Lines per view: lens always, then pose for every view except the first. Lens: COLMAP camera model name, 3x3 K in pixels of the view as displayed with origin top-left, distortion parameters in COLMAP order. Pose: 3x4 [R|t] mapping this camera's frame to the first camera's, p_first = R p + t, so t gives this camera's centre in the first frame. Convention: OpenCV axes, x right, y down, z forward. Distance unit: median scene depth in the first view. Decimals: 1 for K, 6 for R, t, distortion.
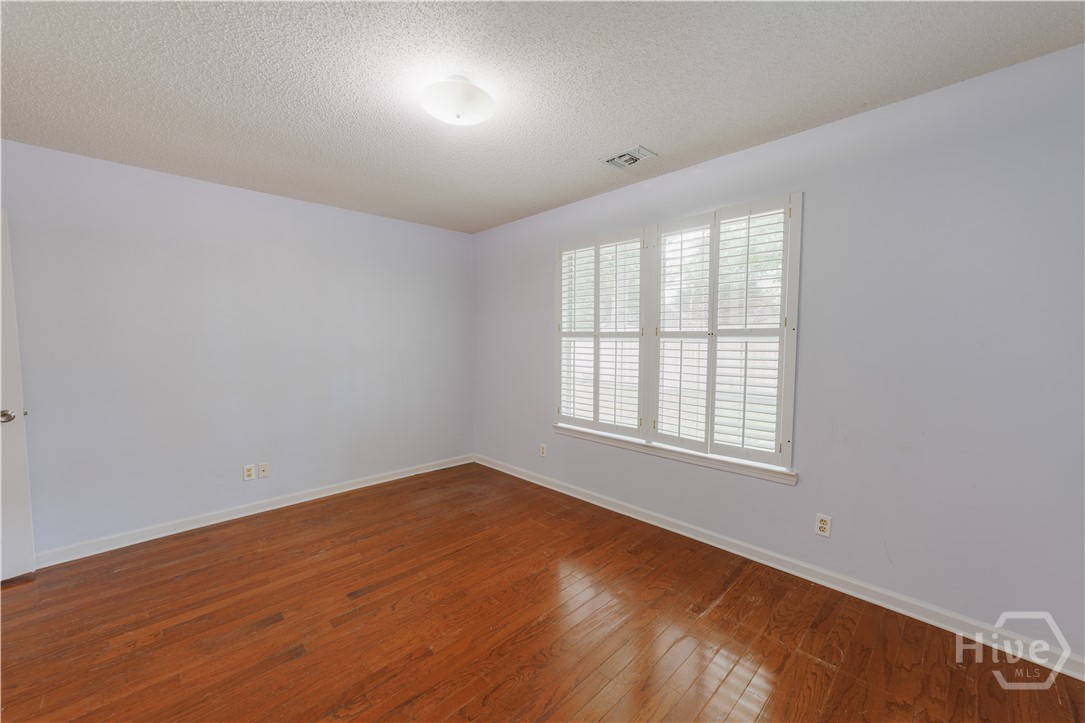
lens RADIAL K [[420.2, 0, 536.0], [0, 420.2, 362.1], [0, 0, 1]] dist [-0.003403, 0.000712]
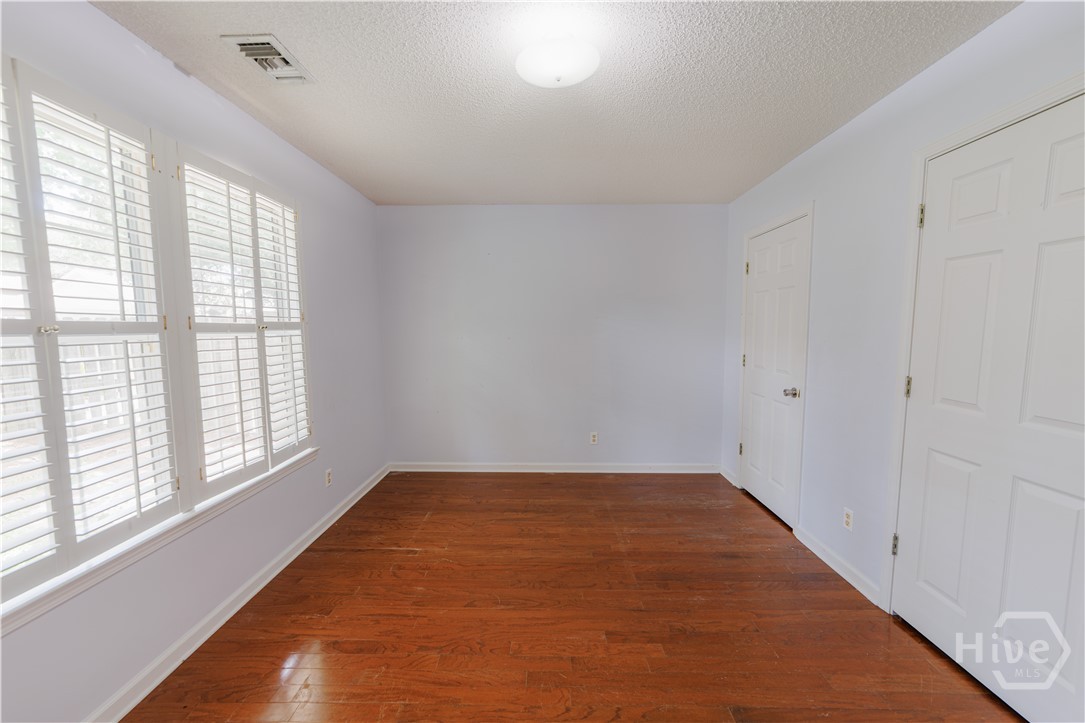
lens RADIAL K [[434.4, 0, 548.5], [0, 434.4, 361.9], [0, 0, 1]] dist [-0.002178, 0.000040]
pose [[-0.728175, -0.051380, 0.683462, -0.618138], [0.047494, 0.991007, 0.125101, -0.084089], [-0.683743, 0.123556, -0.719186, 1.306971]]
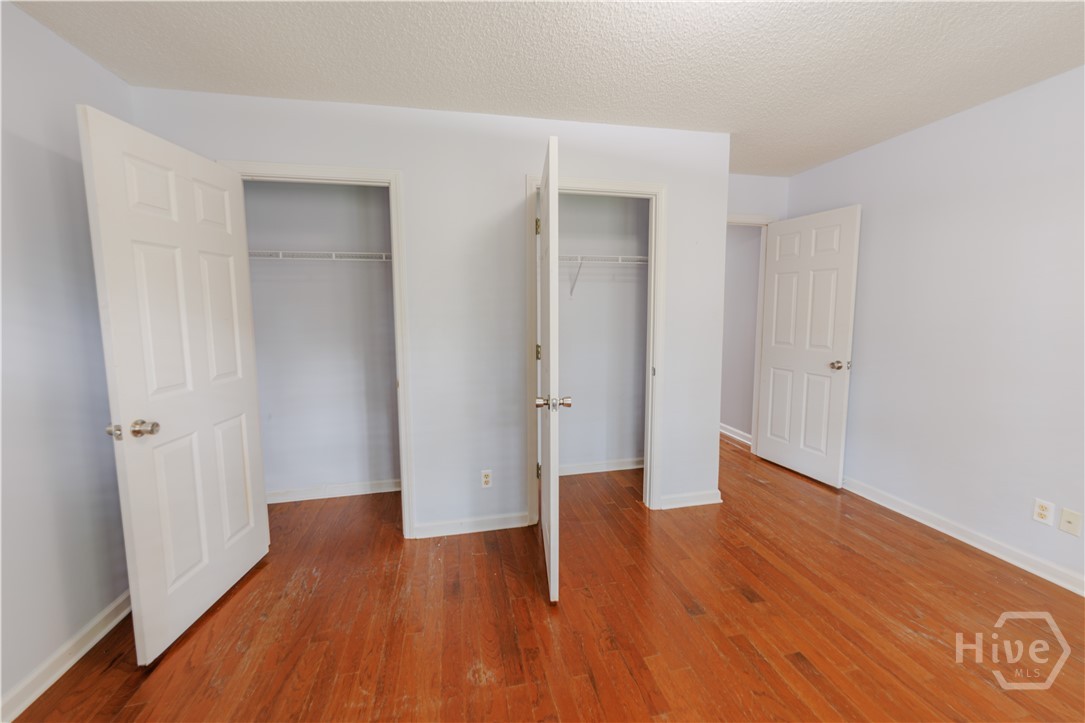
lens RADIAL K [[434.4, 0, 548.5], [0, 434.4, 361.9], [0, 0, 1]] dist [-0.002178, 0.000040]
pose [[-0.510241, 0.115561, -0.852232, 0.337939], [-0.044546, 0.986050, 0.160377, -0.054108], [0.858877, 0.119794, -0.497976, 0.843376]]
